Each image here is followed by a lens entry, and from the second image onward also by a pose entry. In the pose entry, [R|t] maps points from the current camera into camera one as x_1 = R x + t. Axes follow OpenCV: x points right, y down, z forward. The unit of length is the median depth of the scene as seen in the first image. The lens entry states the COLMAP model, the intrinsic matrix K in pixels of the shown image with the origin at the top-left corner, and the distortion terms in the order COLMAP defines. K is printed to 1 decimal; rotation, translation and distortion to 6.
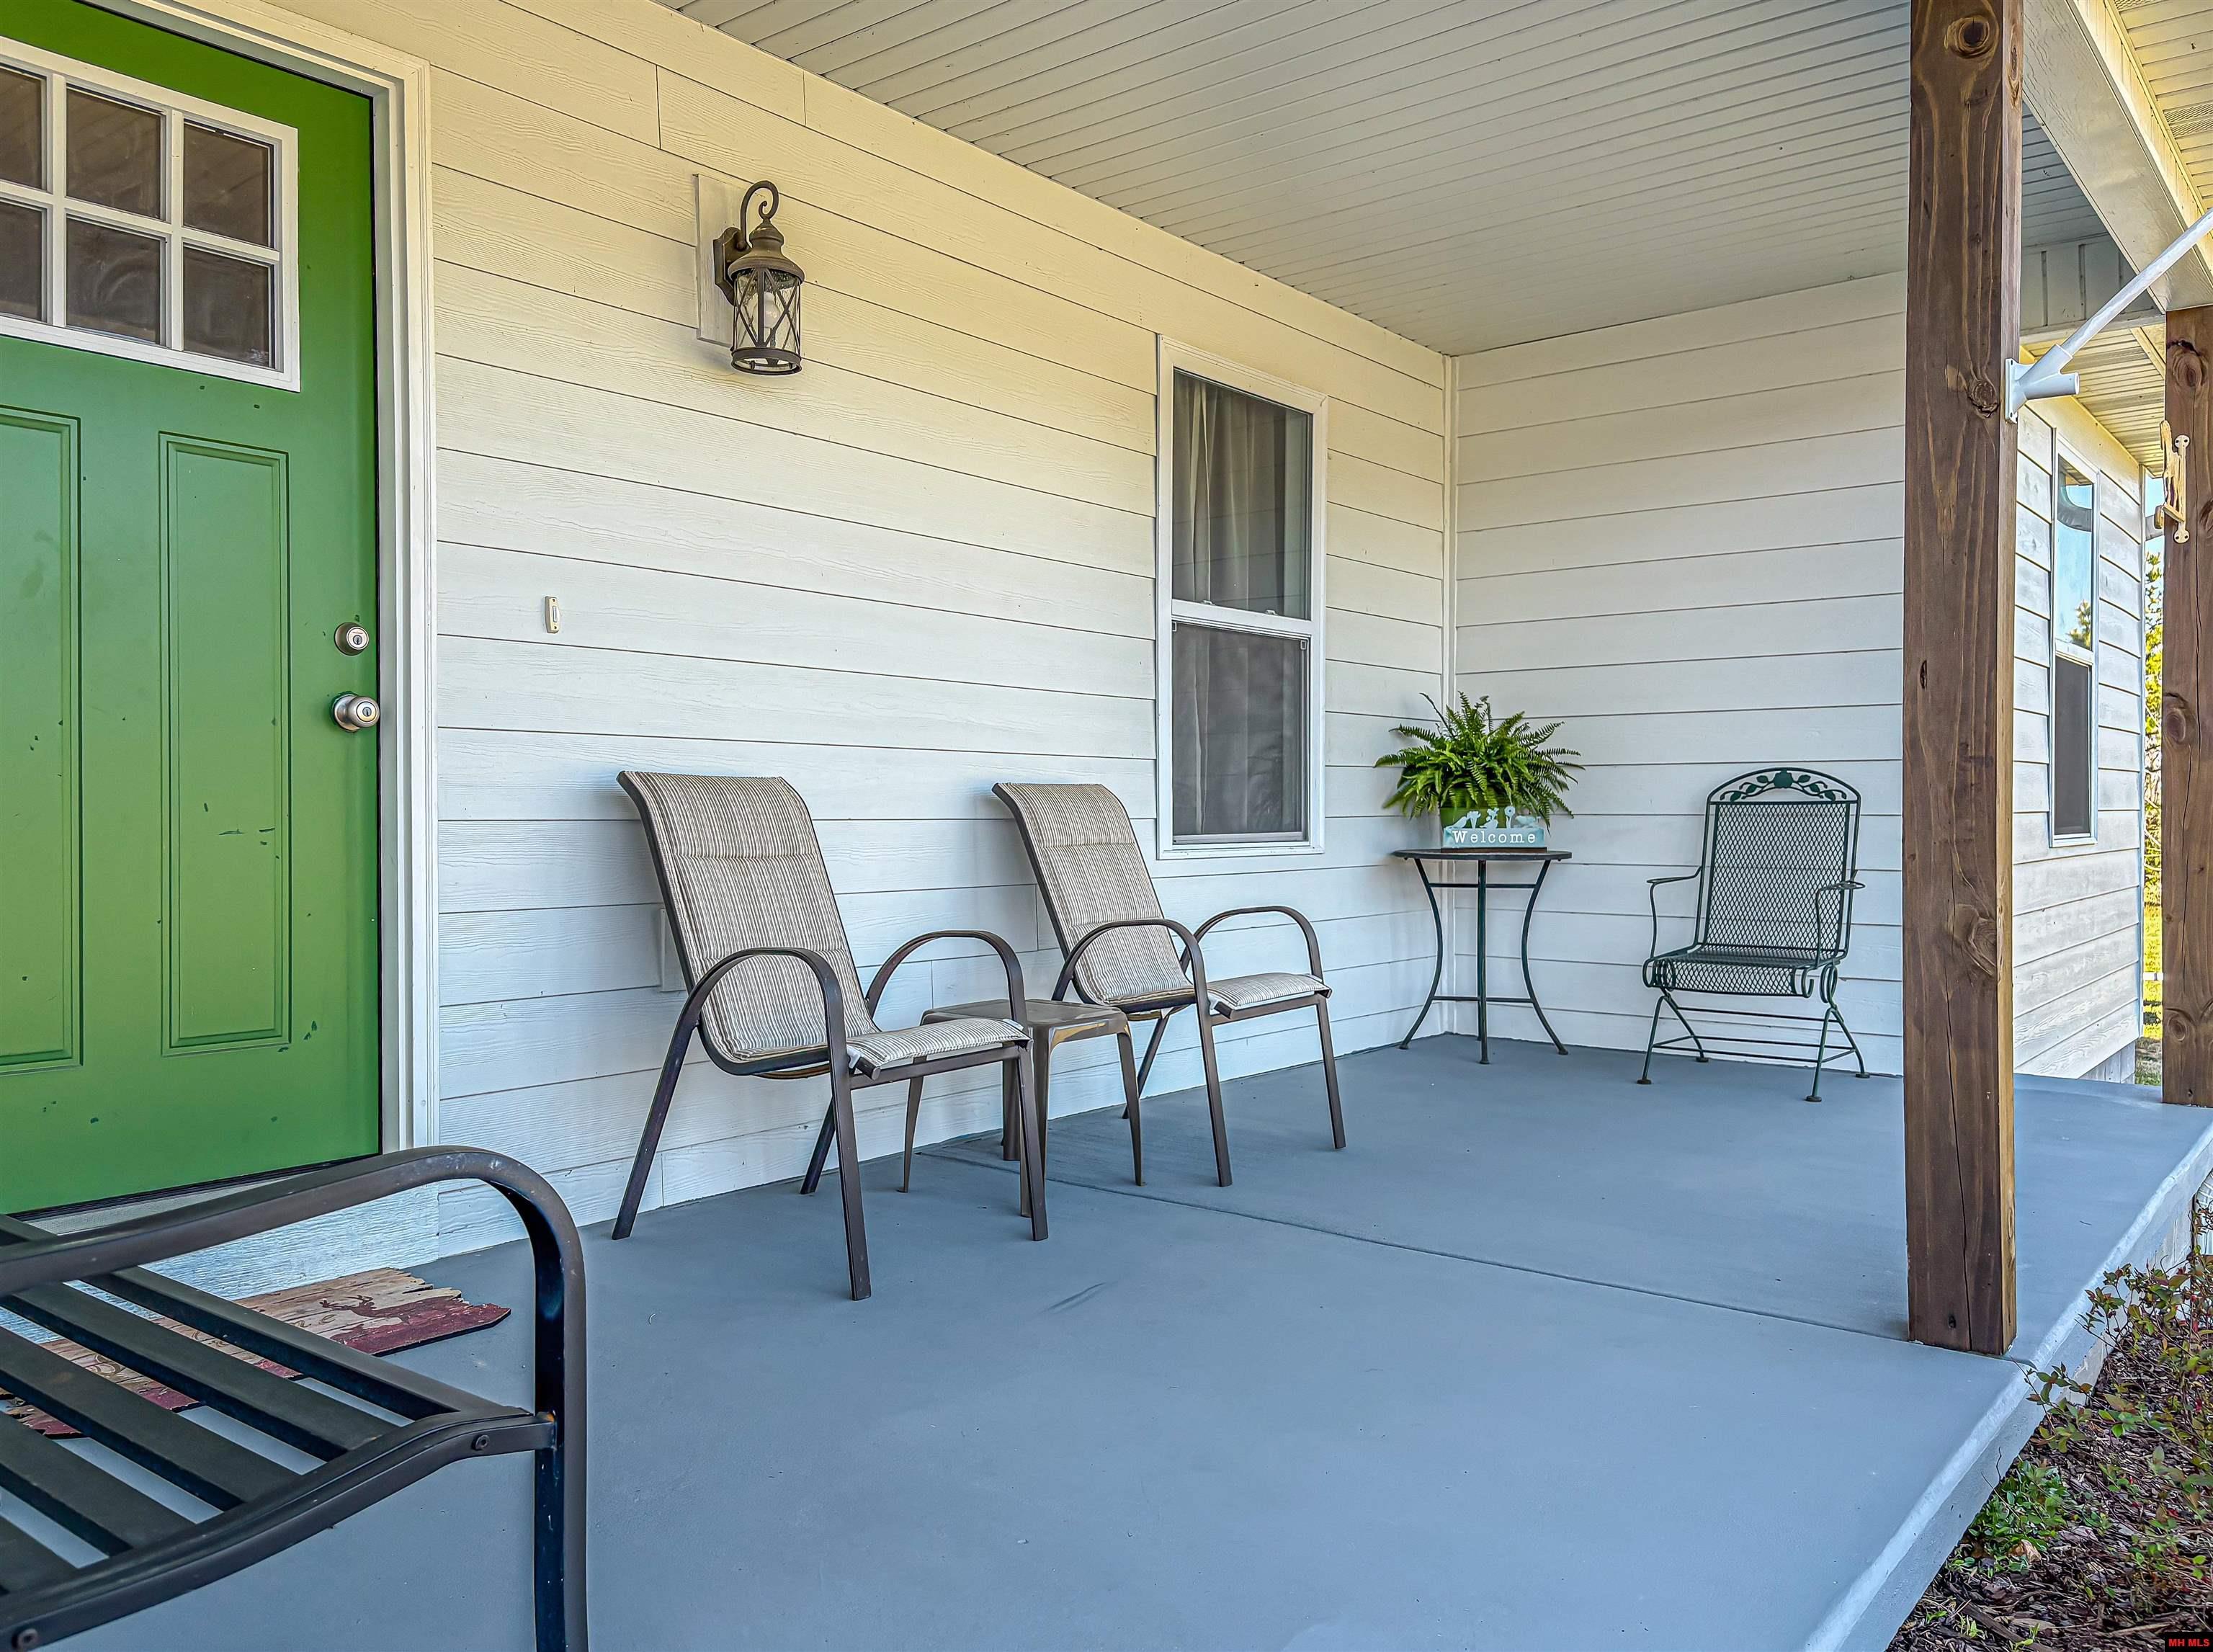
lens RADIAL K [[1691.7, 0, 1107.8], [0, 1691.7, 827.5], [0, 0, 1]] dist [0.027585, -0.000785]
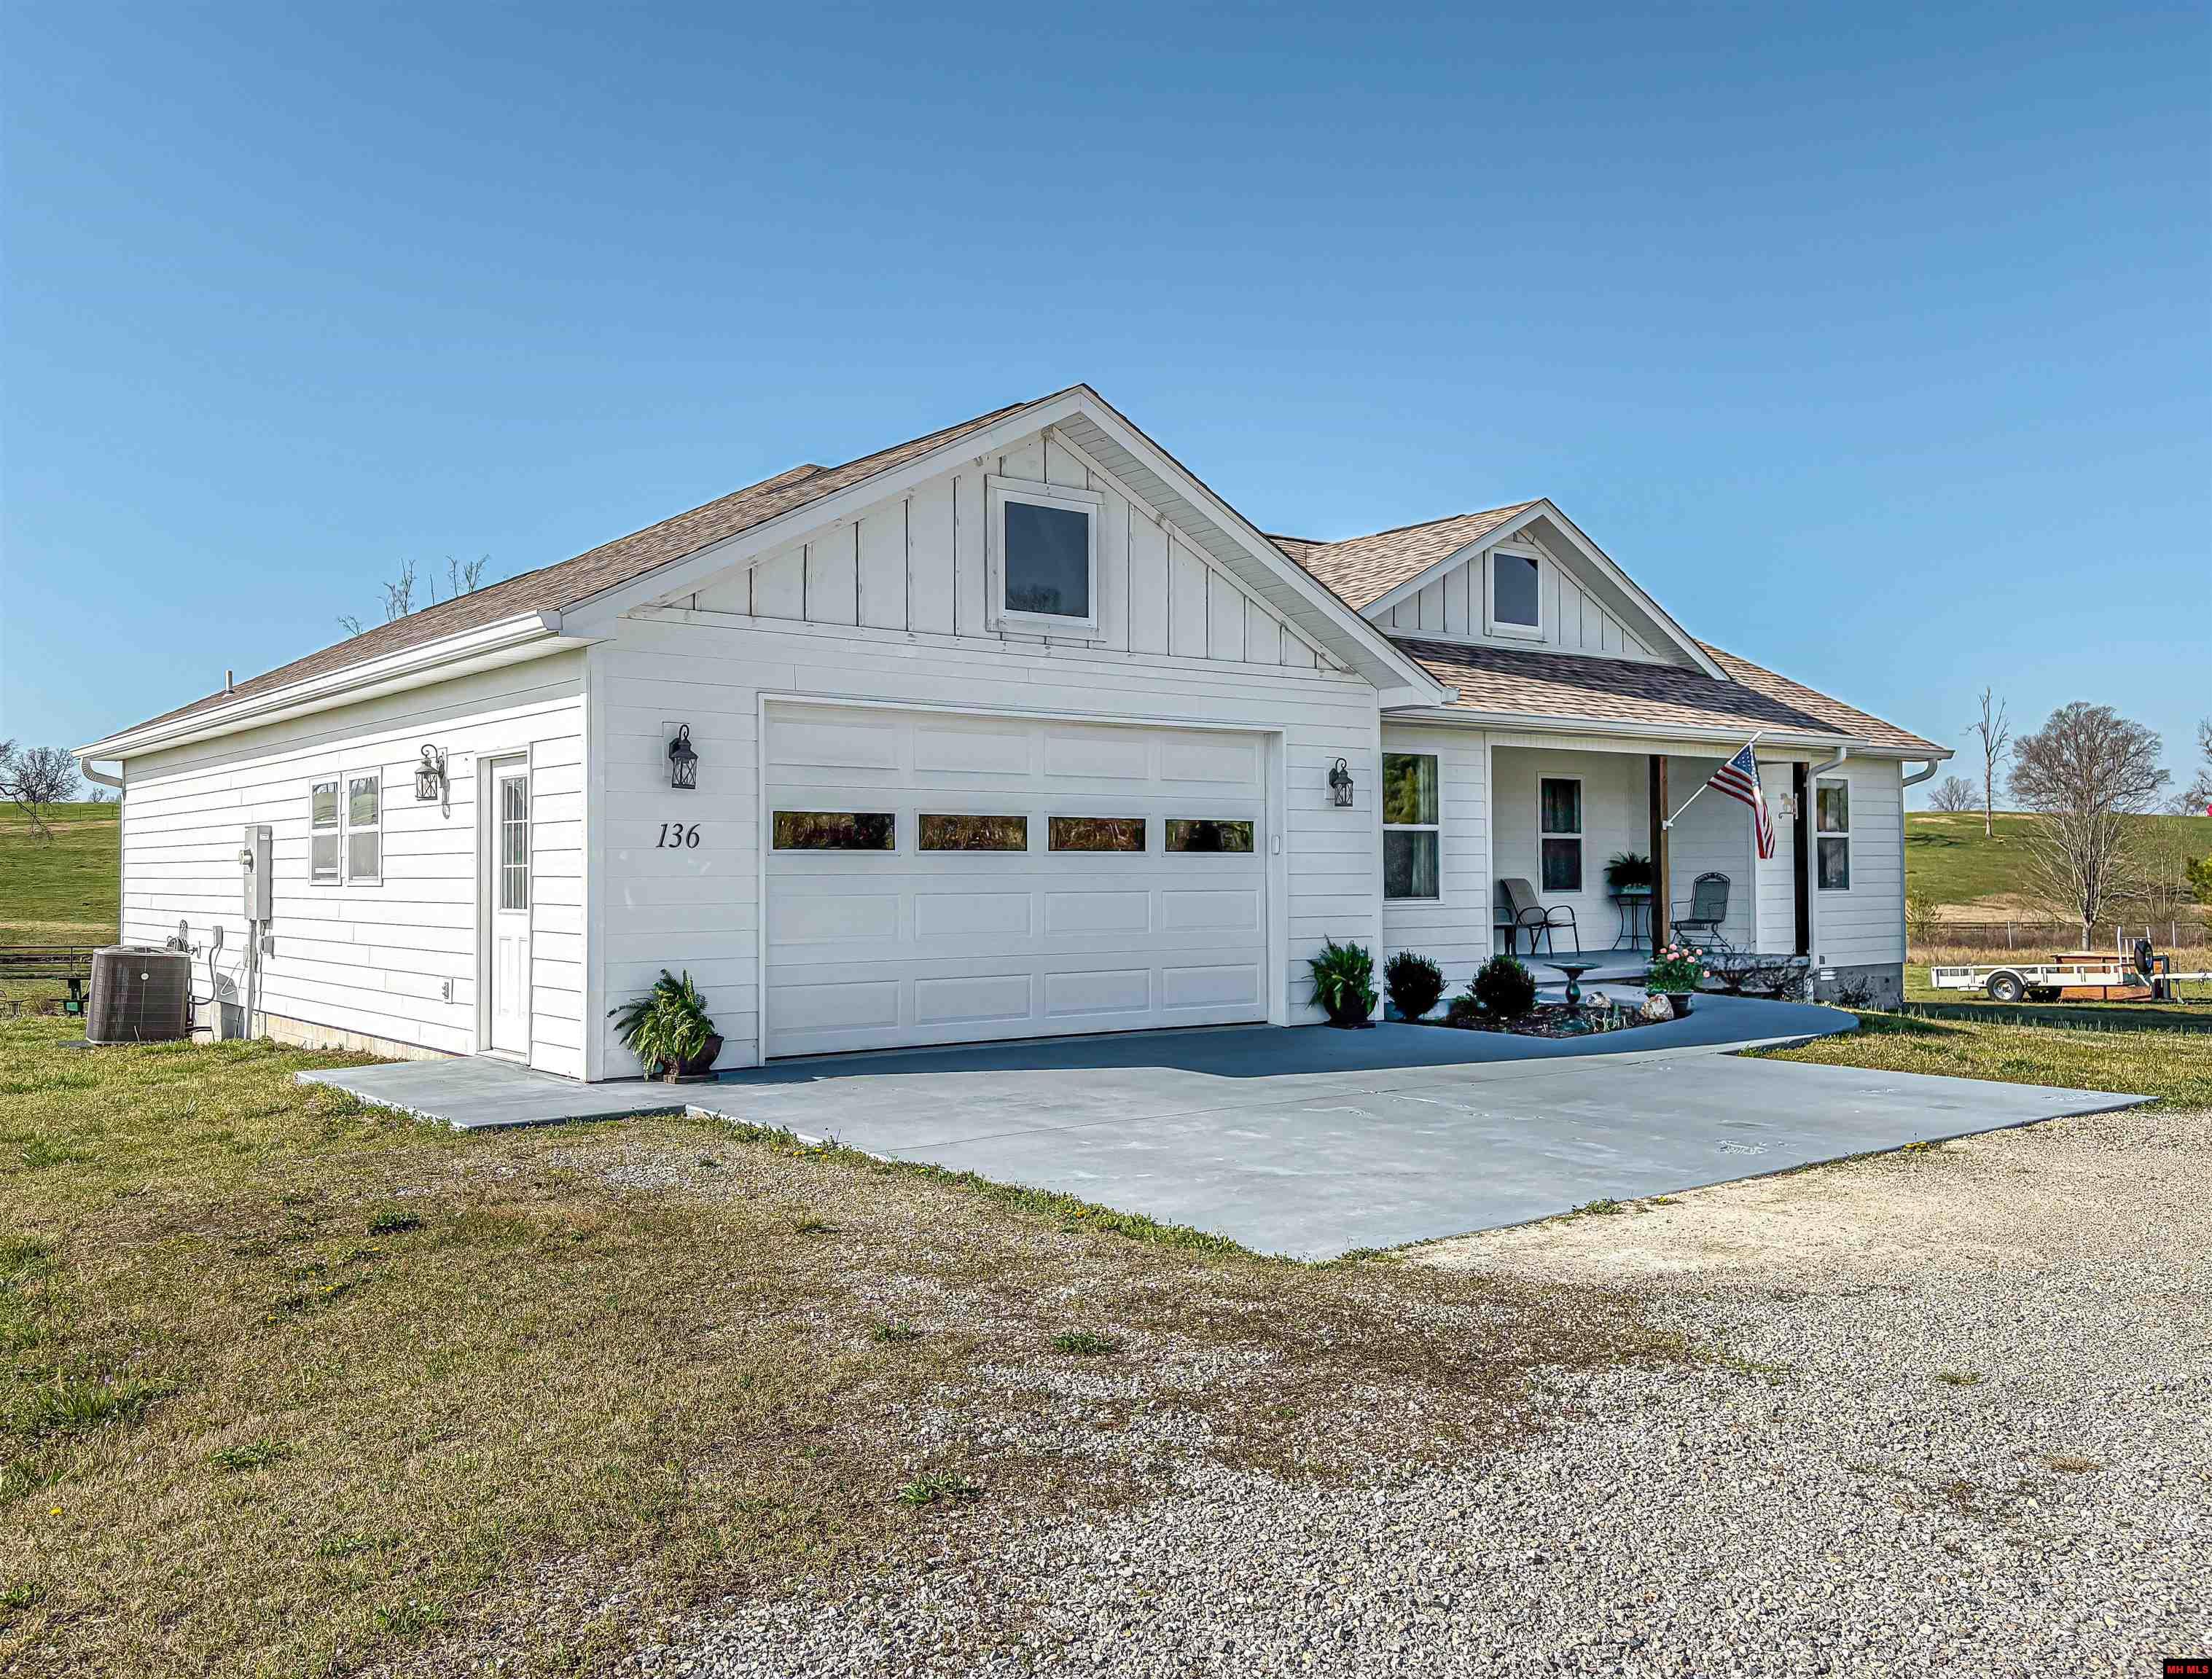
lens RADIAL K [[1788.3, 0, 1102.8], [0, 1788.3, 838.0], [0, 0, 1]] dist [0.066486, 0.000736]
pose [[0.976276, -0.011390, -0.216229, -0.057429], [0.004958, 0.999530, -0.030262, 0.003006], [0.216472, 0.028472, 0.975874, -3.280681]]
